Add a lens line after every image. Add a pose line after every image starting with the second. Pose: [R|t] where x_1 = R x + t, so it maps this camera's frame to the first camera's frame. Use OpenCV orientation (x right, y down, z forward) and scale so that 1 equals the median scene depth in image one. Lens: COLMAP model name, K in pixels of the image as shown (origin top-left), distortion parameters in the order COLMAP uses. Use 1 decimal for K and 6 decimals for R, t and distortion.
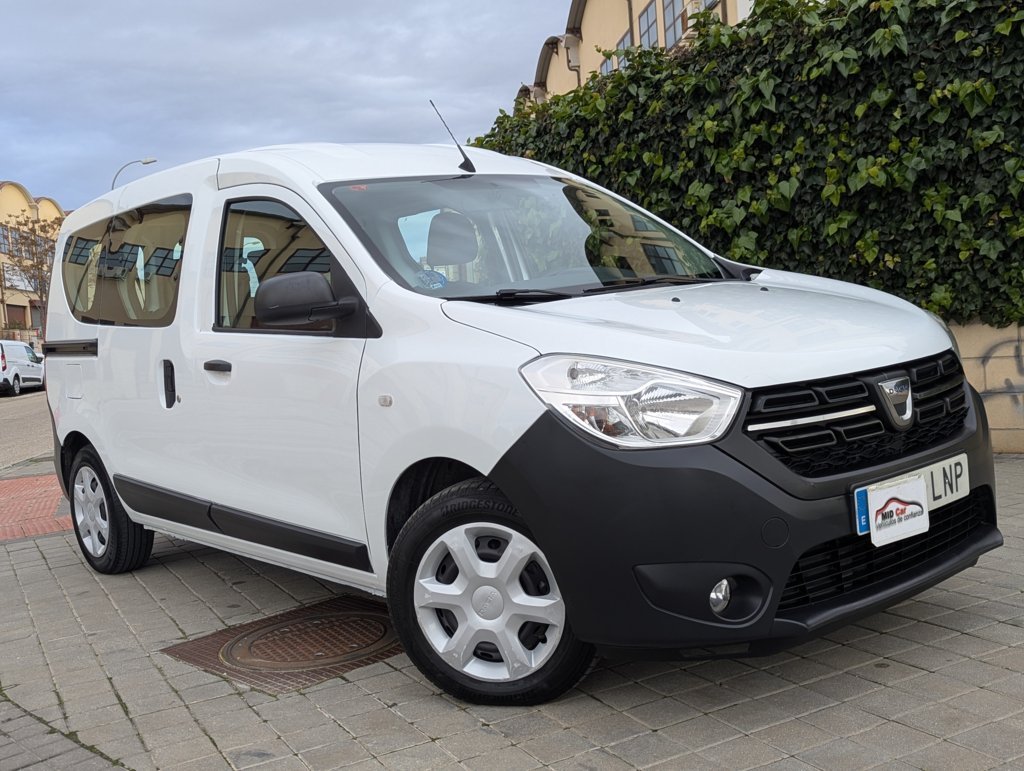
lens RADIAL K [[1118.2, 0, 512.0], [0, 1118.2, 385.5], [0, 0, 1]] dist [0.011595, 0.025425]
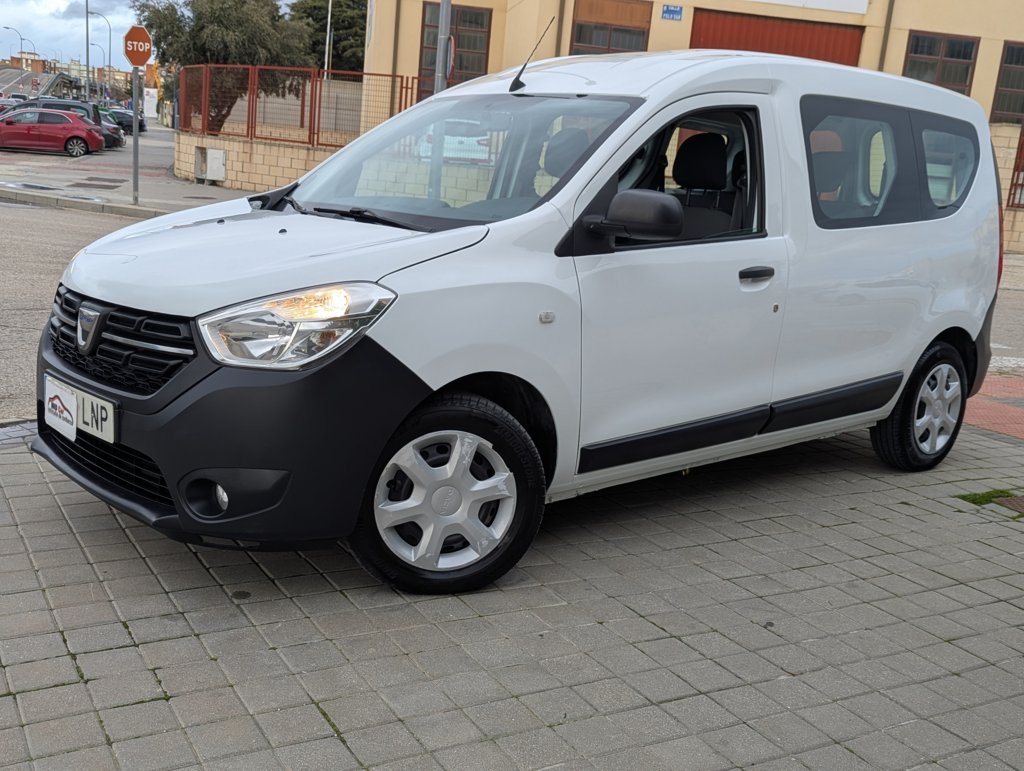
lens RADIAL K [[1118.2, 0, 512.0], [0, 1118.2, 385.5], [0, 0, 1]] dist [0.011595, 0.025425]
pose [[0.025060, 0.287164, -0.957554, 1.370346], [-0.141380, 0.949245, 0.280972, -0.293522], [0.989638, 0.128338, 0.064387, 1.266700]]
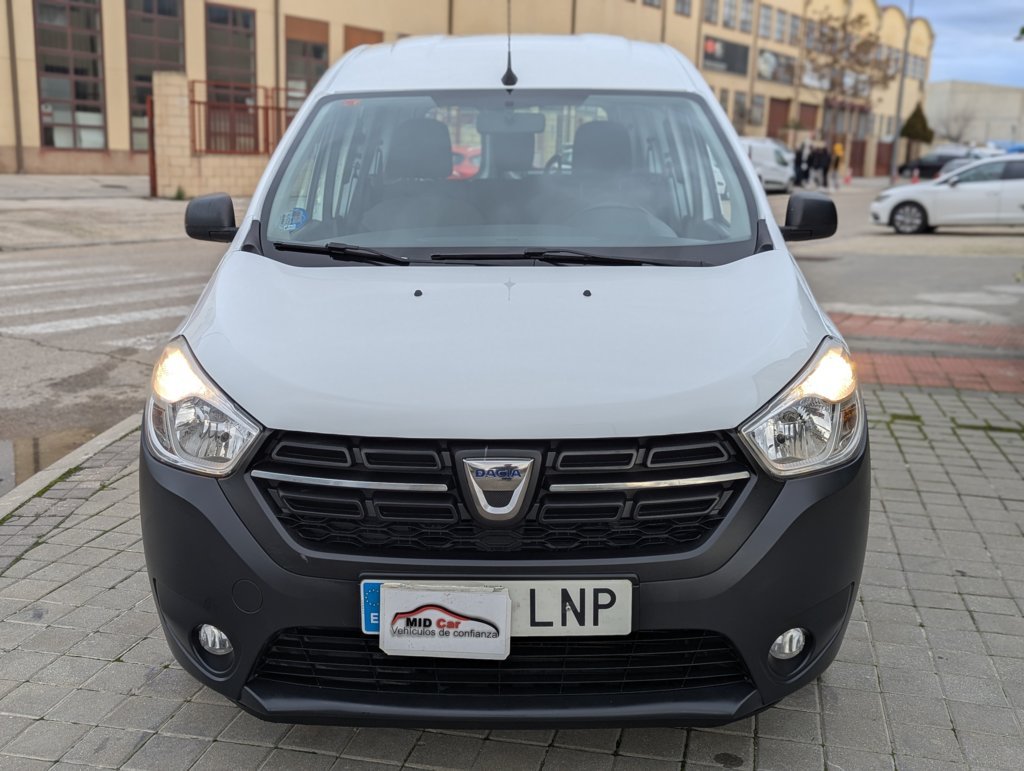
lens RADIAL K [[1118.2, 0, 512.0], [0, 1118.2, 385.5], [0, 0, 1]] dist [0.011595, 0.025425]
pose [[0.749899, 0.235877, -0.618072, 0.744789], [-0.123504, 0.967767, 0.219487, -0.204453], [0.649922, -0.088259, 0.754859, 0.408575]]
